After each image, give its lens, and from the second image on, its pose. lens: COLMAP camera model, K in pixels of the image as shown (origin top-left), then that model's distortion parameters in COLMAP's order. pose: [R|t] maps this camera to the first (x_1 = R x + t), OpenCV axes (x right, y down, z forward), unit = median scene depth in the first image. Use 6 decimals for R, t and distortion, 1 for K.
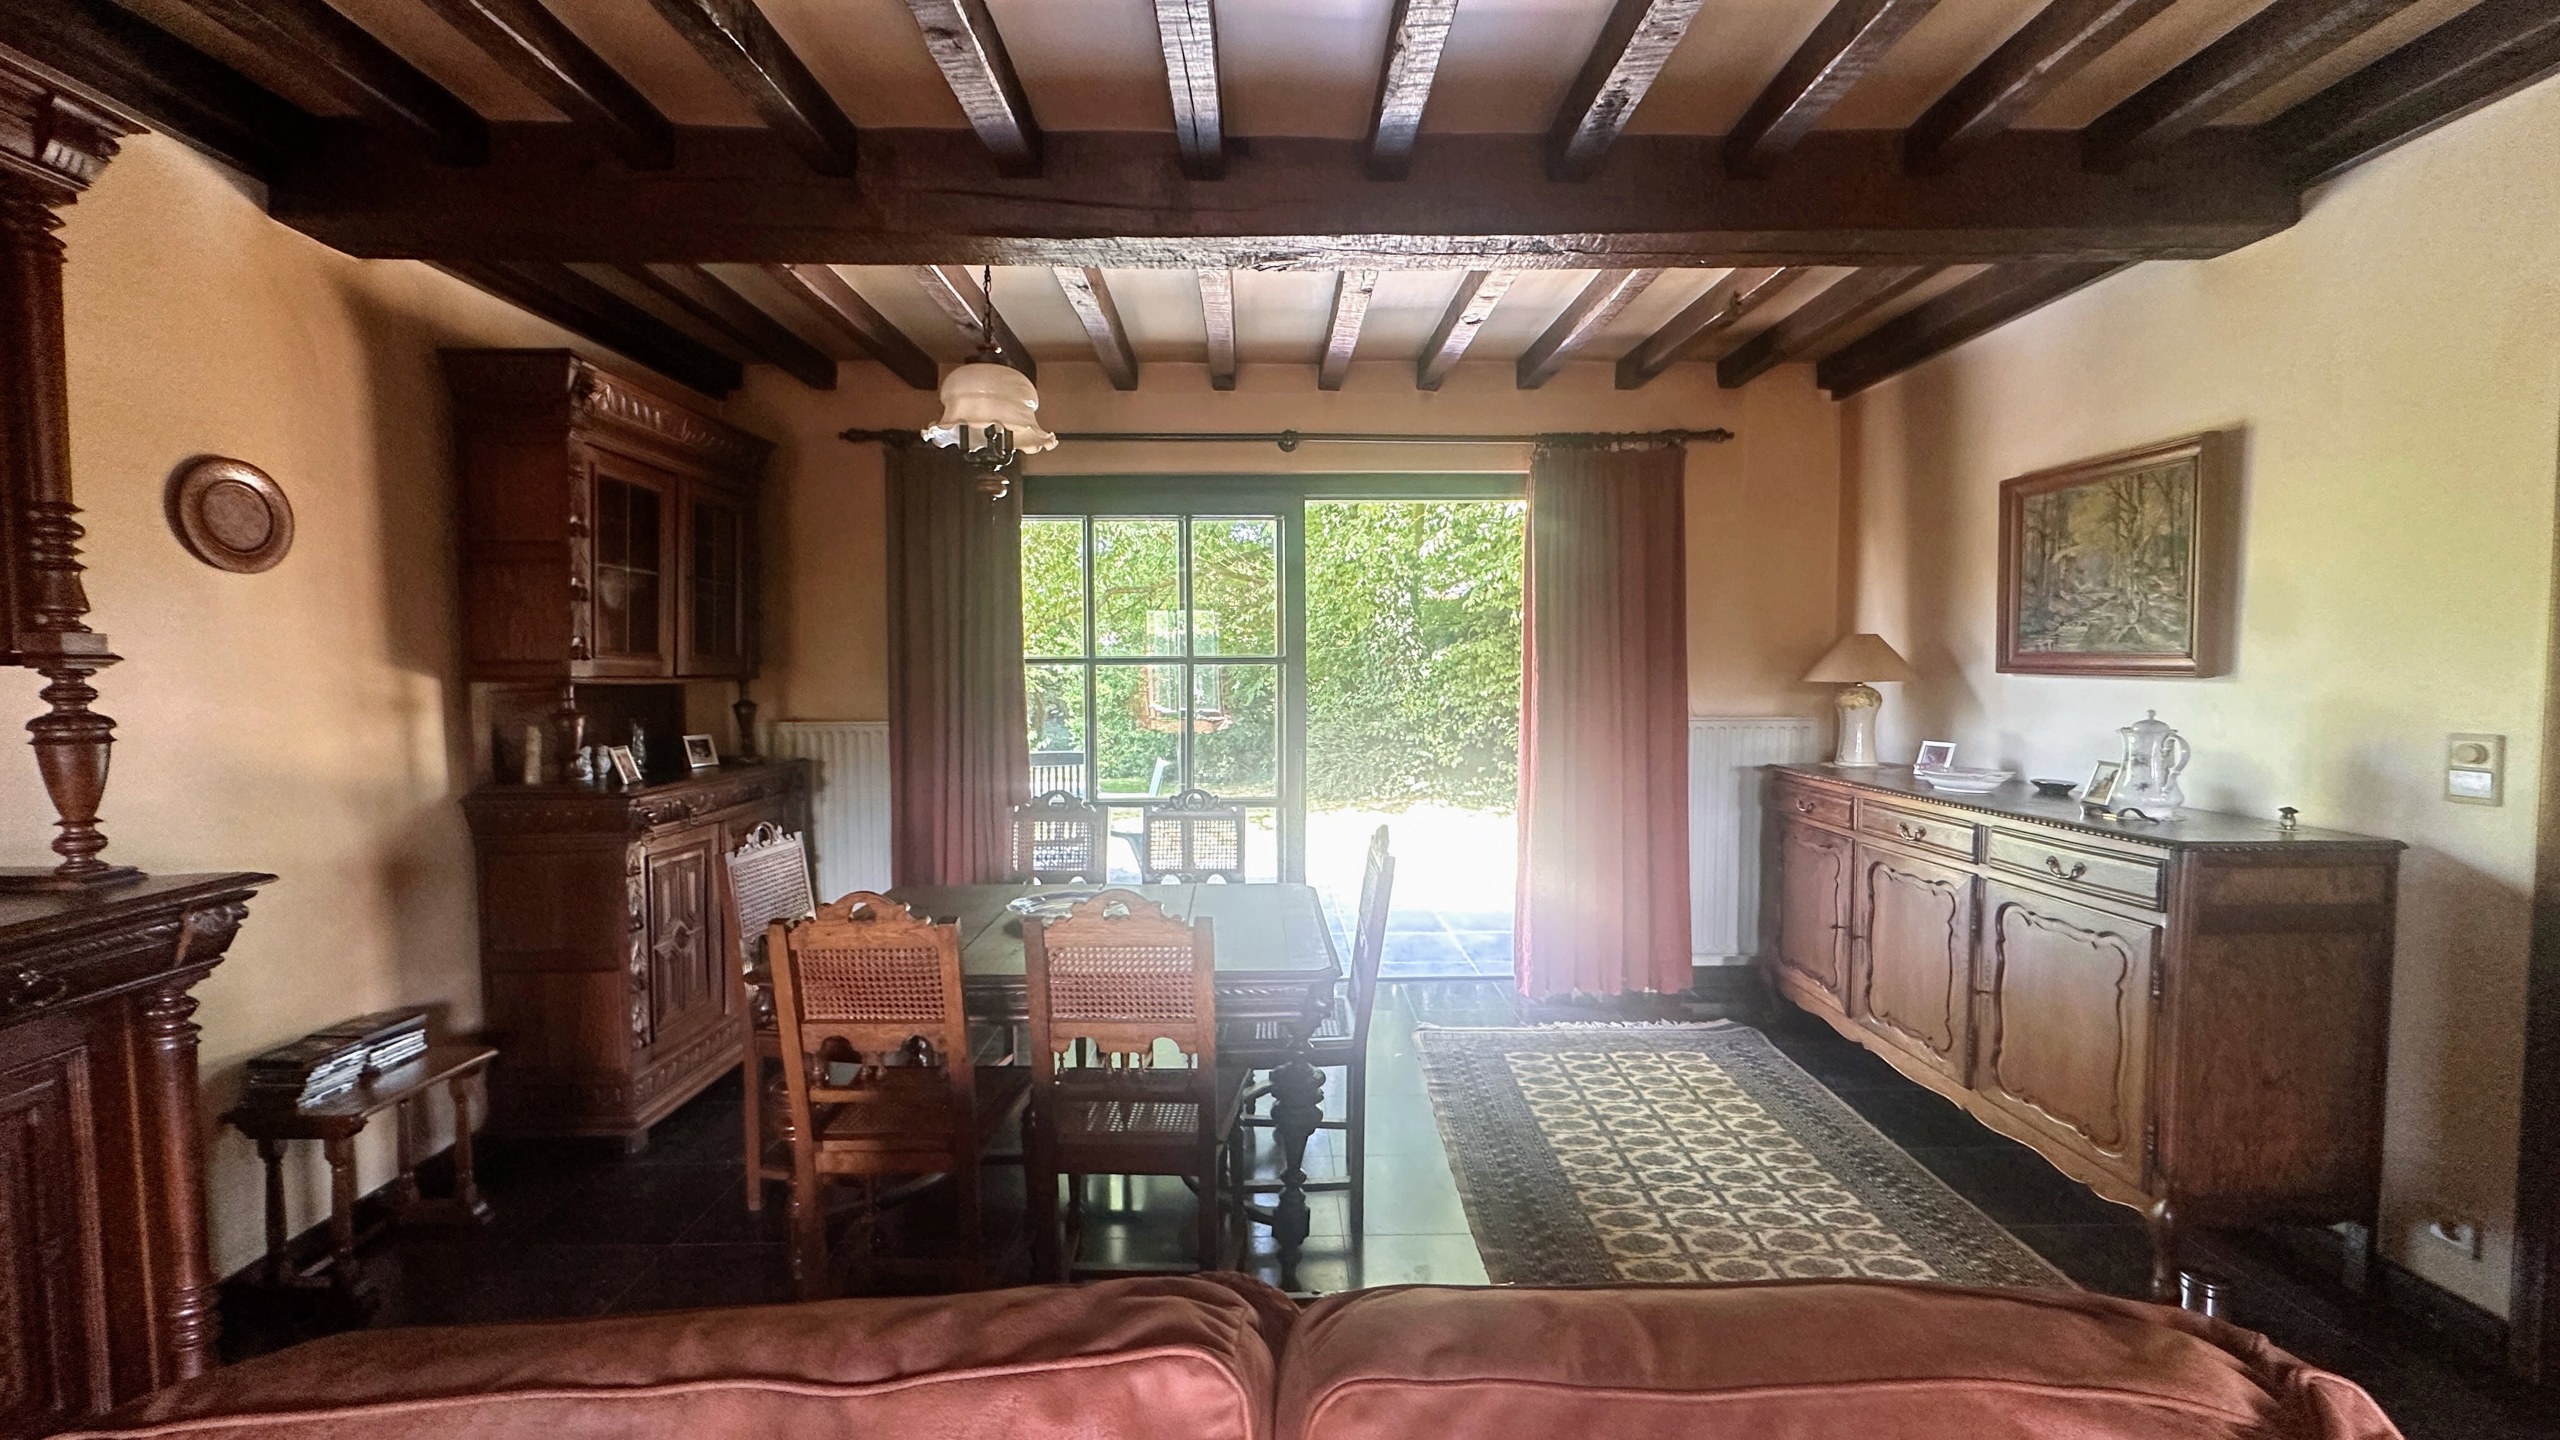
lens RADIAL K [[1029.0, 0, 1278.2], [0, 1029.0, 716.8], [0, 0, 1]] dist [0.000763, 0.000060]
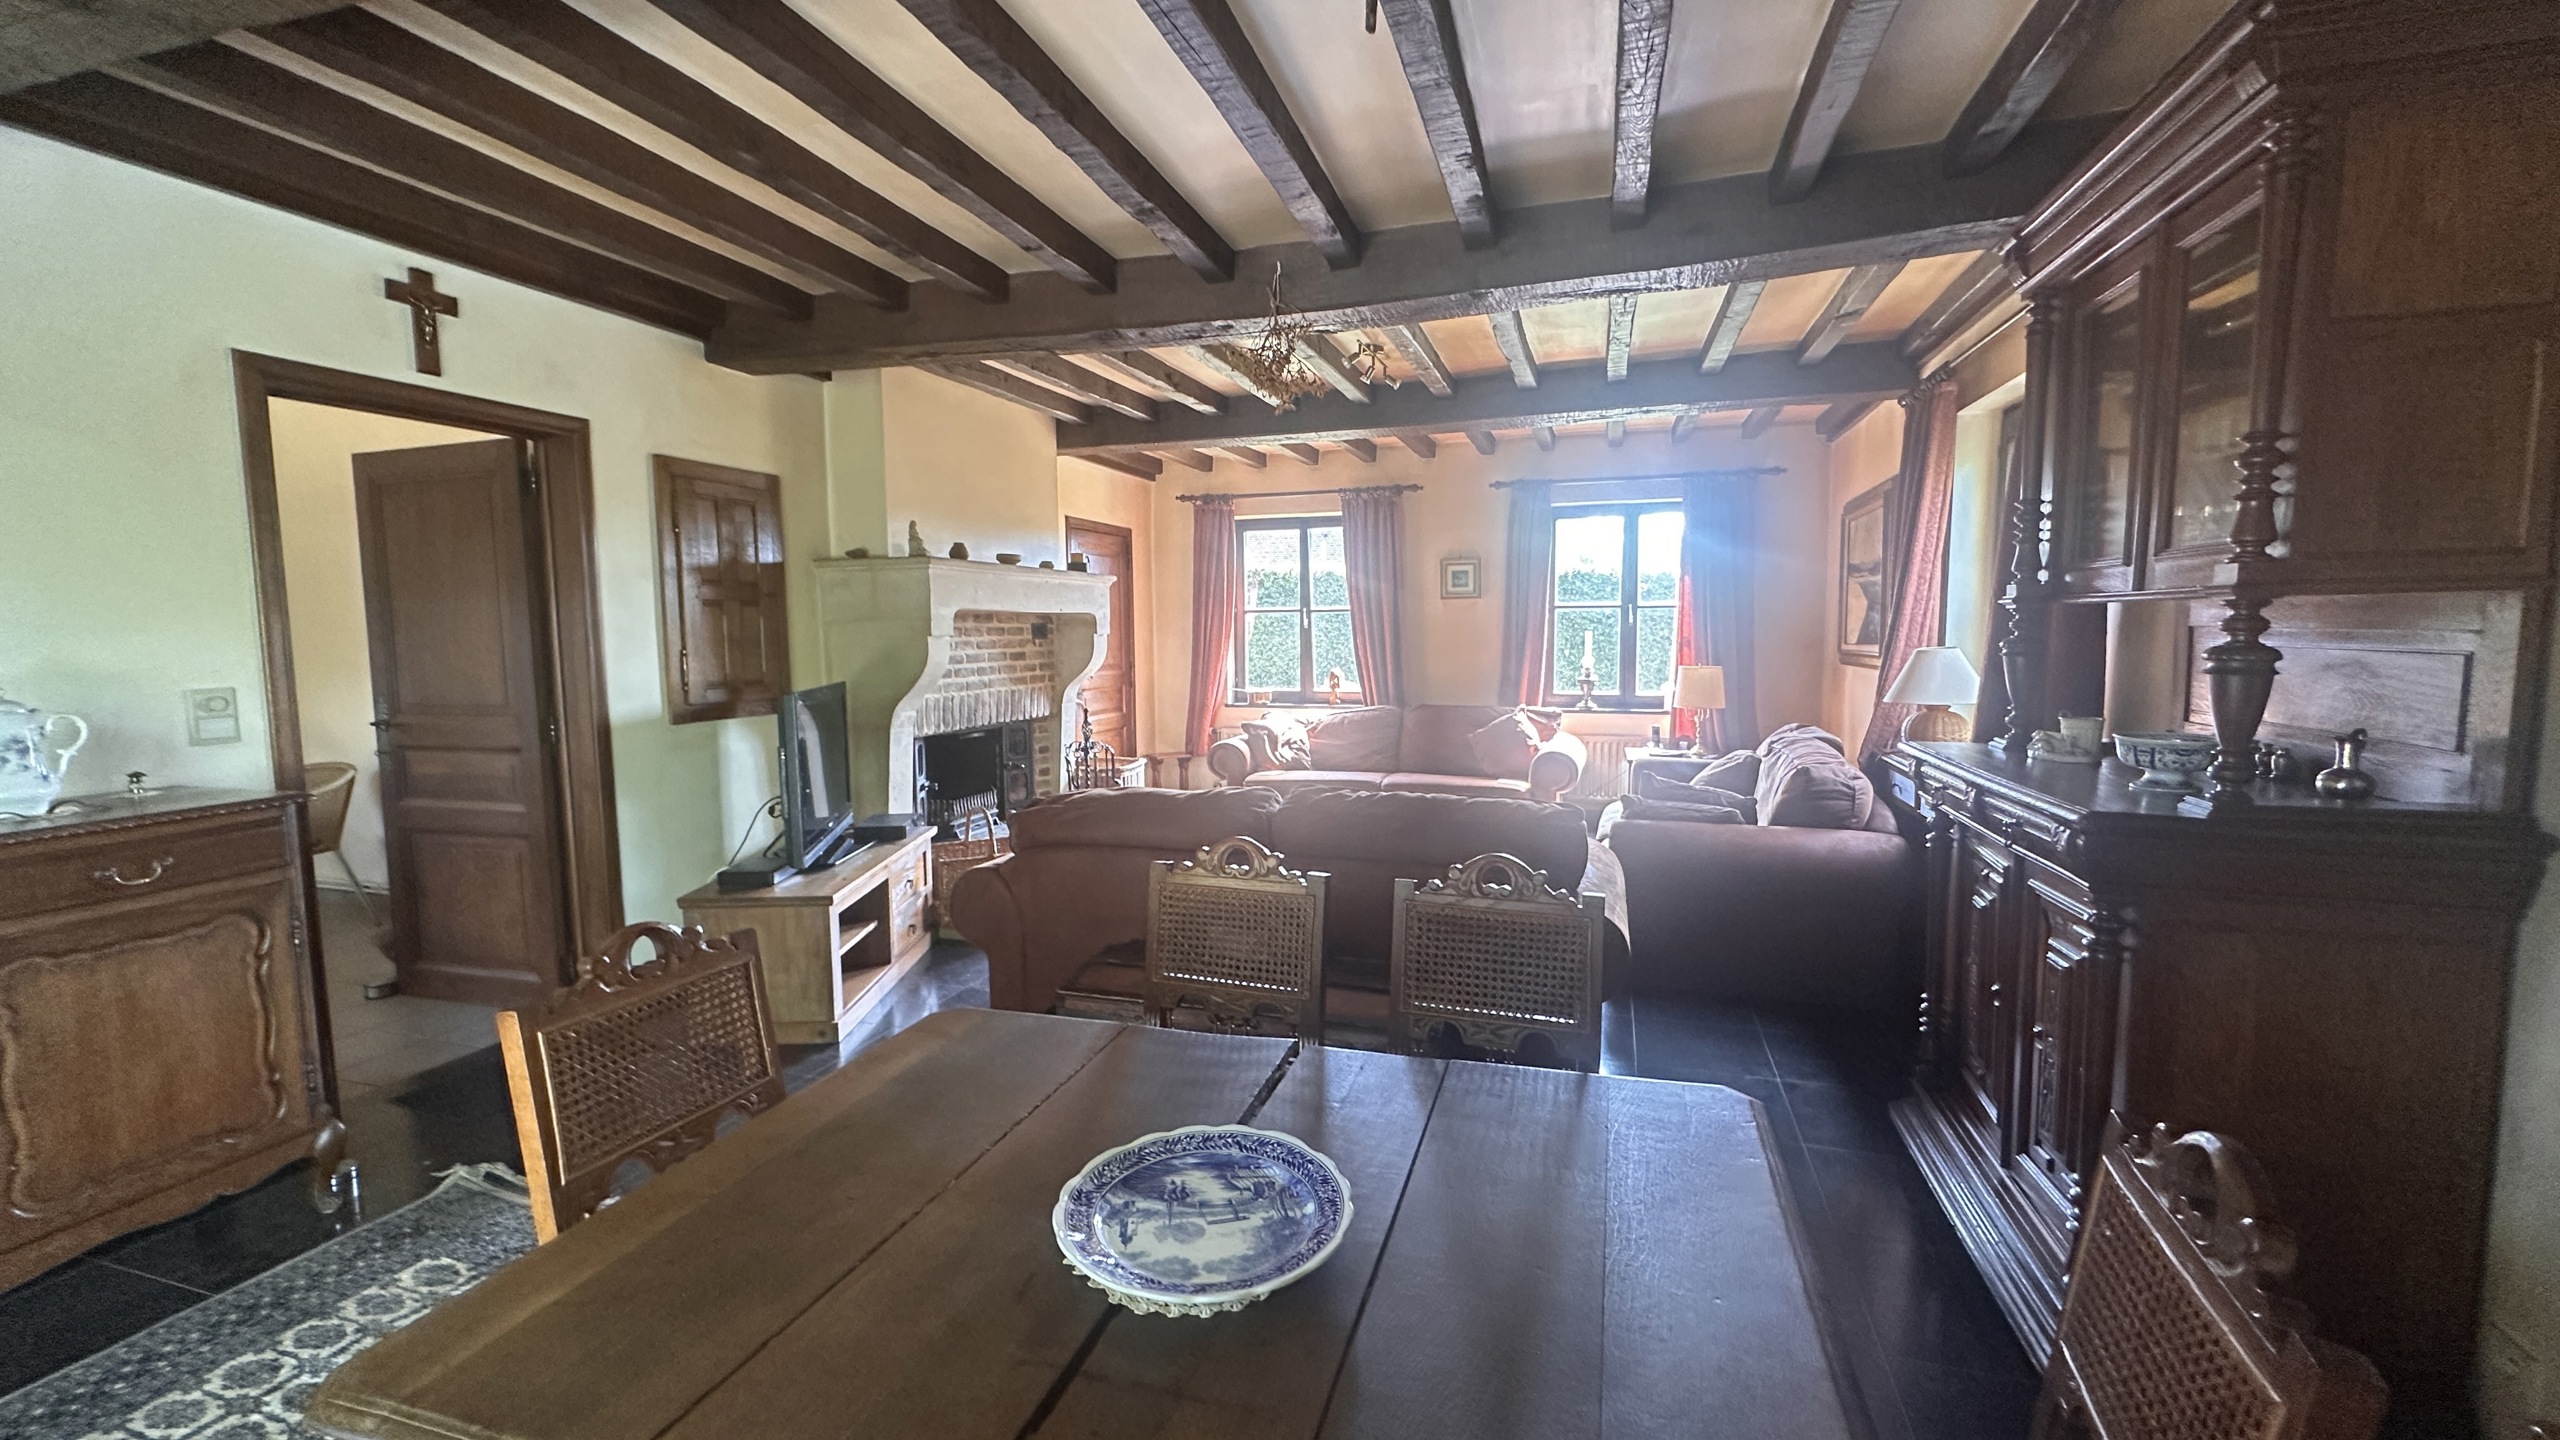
lens RADIAL K [[1029.0, 0, 1281.8], [0, 1029.0, 720.5], [0, 0, 1]] dist [0.000763, 0.000060]
pose [[-0.946806, -0.014636, 0.321472, -0.352644], [0.029893, 0.990646, 0.133146, -0.053645], [-0.320414, 0.135673, -0.937512, 1.319094]]
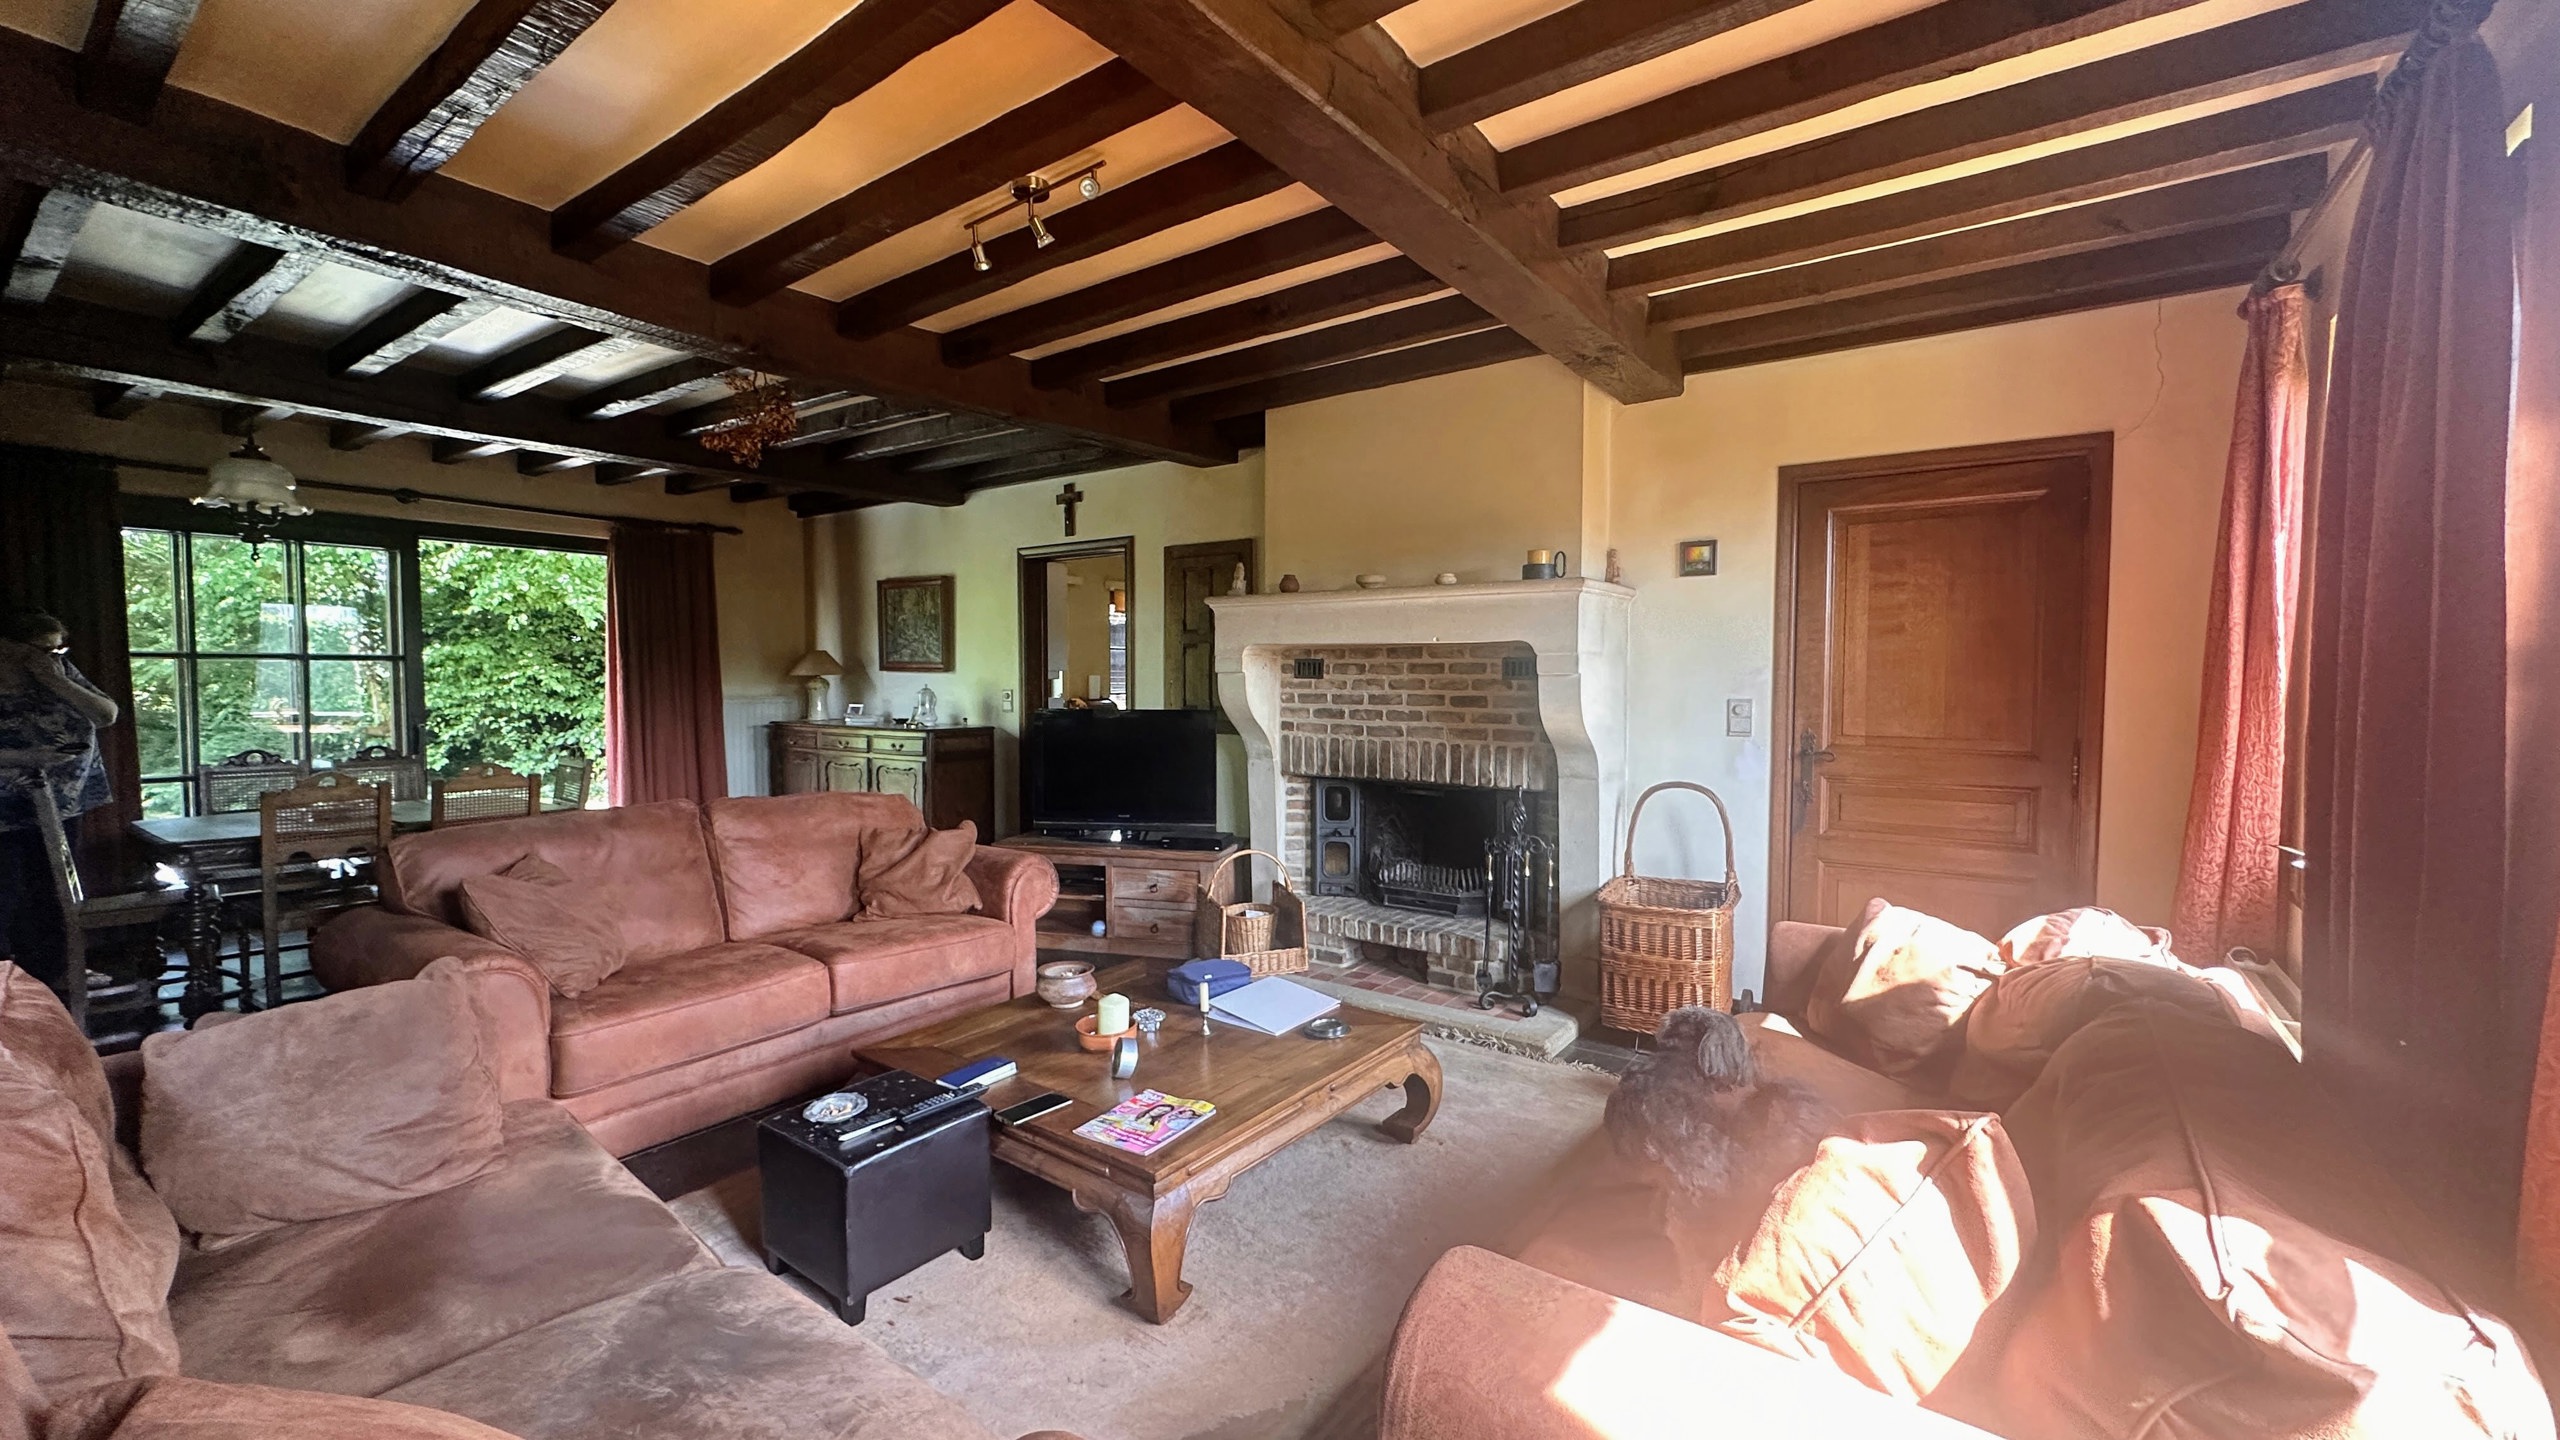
lens RADIAL K [[1029.0, 0, 1274.1], [0, 1029.0, 724.6], [0, 0, 1]] dist [0.000763, 0.000060]
pose [[0.603622, -0.034036, 0.796544, -0.604412], [0.034286, 0.999272, 0.016717, 0.073815], [-0.796533, 0.017220, 0.604350, -1.113998]]
